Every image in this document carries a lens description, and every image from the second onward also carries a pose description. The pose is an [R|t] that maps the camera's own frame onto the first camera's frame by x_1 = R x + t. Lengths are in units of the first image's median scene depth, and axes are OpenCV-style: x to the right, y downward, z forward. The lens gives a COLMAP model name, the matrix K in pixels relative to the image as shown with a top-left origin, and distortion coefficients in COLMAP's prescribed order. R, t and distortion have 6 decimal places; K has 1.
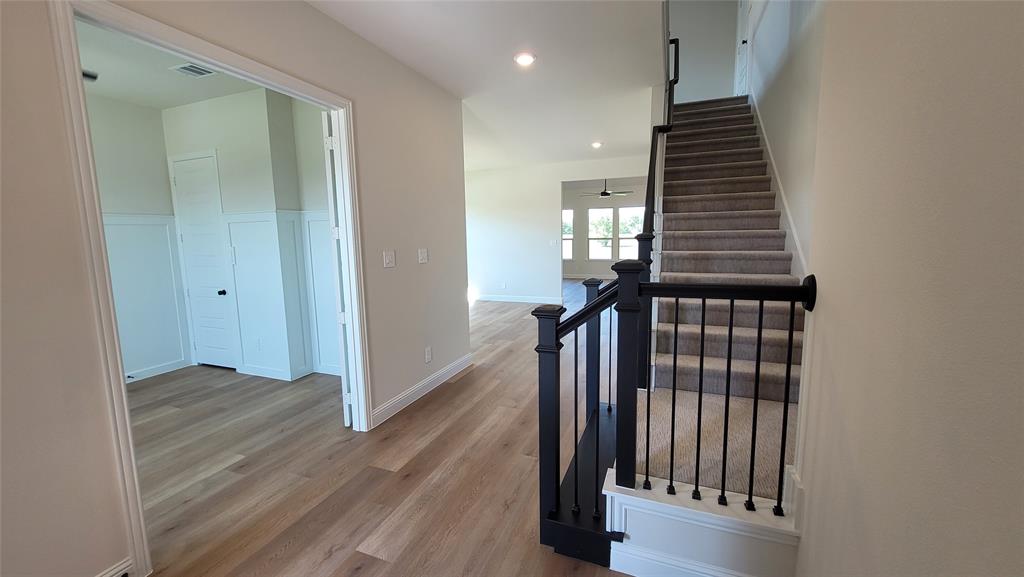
lens RADIAL K [[402.5, 0, 509.8], [0, 402.5, 285.5], [0, 0, 1]] dist [0.002178, -0.001198]
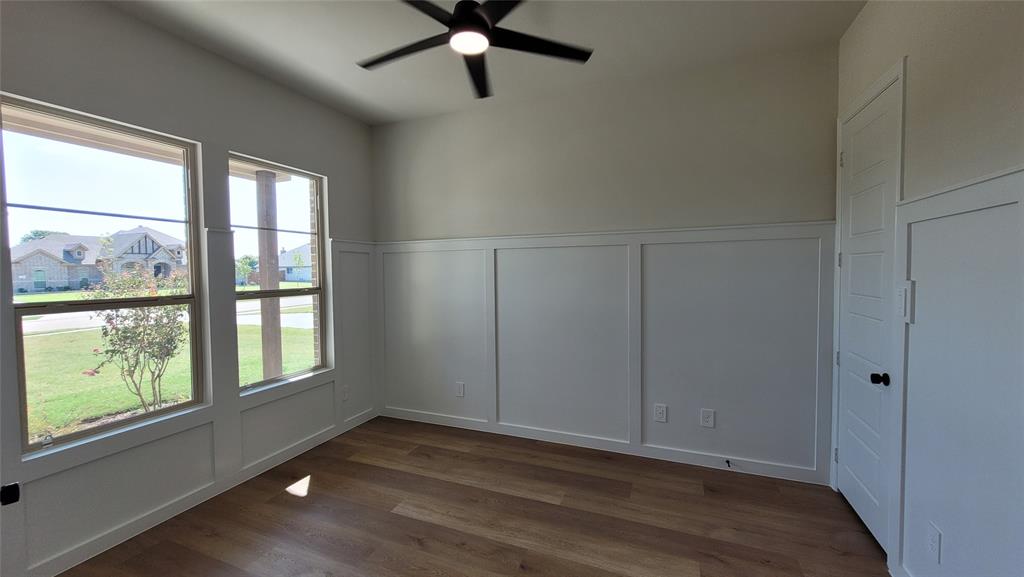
lens RADIAL K [[402.5, 0, 509.5], [0, 402.5, 282.7], [0, 0, 1]] dist [0.002178, -0.001198]
pose [[-0.008528, 0.058478, -0.998252, -0.355335], [-0.112649, 0.991878, 0.059067, -0.094184], [0.993598, 0.112956, -0.001871, 0.773535]]
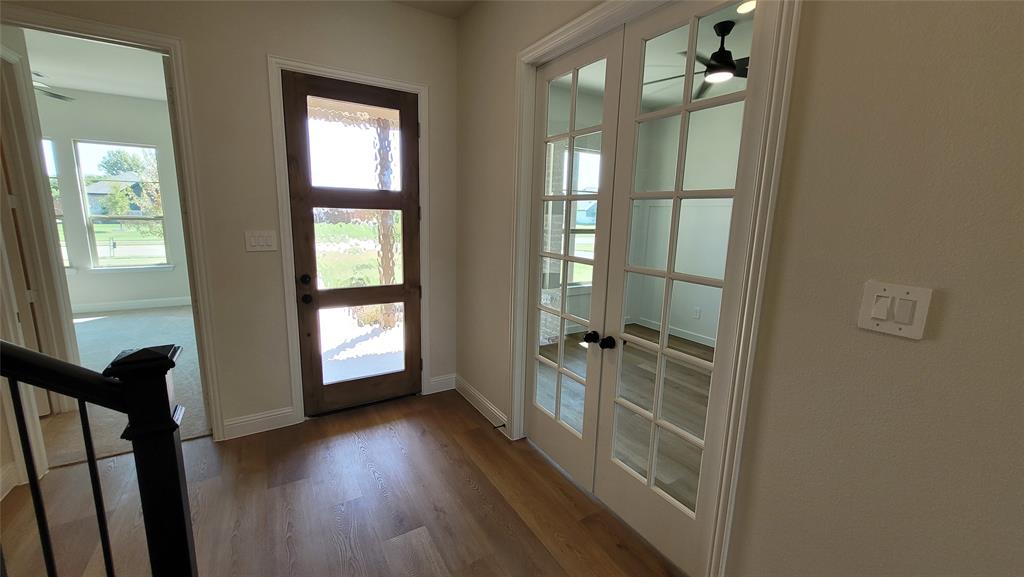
lens RADIAL K [[402.5, 0, 505.5], [0, 402.5, 284.2], [0, 0, 1]] dist [0.002178, -0.001198]
pose [[-0.602884, 0.145082, -0.784526, 0.119774], [-0.112300, 0.958106, 0.263480, -0.130220], [0.789886, 0.246951, -0.561334, 0.921360]]
